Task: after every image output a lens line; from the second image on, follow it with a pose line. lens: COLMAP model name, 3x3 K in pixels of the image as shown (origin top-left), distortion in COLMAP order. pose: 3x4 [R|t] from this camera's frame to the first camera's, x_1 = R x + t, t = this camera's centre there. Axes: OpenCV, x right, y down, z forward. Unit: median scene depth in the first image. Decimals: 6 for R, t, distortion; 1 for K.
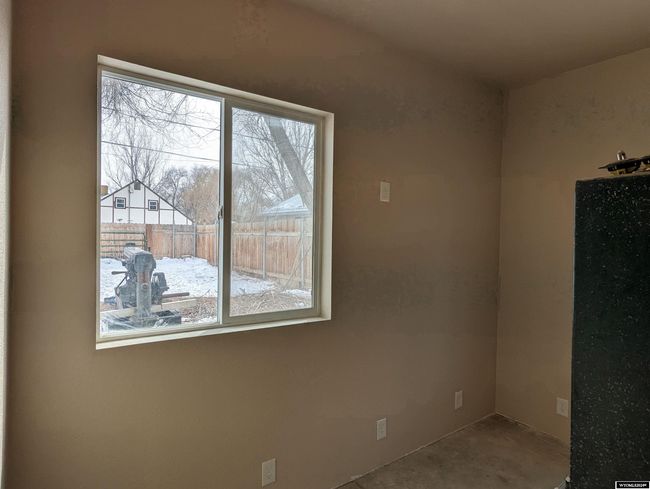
lens RADIAL K [[383.4, 0, 321.7], [0, 383.4, 243.1], [0, 0, 1]] dist [-0.000989, 0.000322]
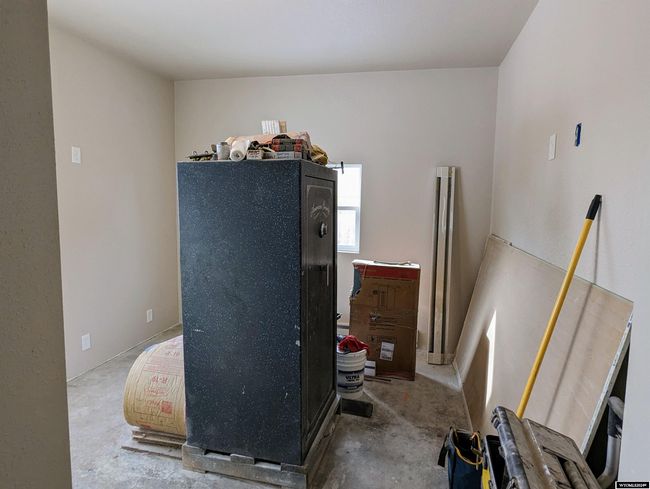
lens RADIAL K [[383.4, 0, 318.4], [0, 383.4, 247.0], [0, 0, 1]] dist [-0.000989, 0.000322]
pose [[0.741693, -0.077930, 0.666197, -0.114984], [0.007514, 0.994131, 0.107926, 0.041231], [-0.670698, -0.075042, 0.737925, -0.530887]]
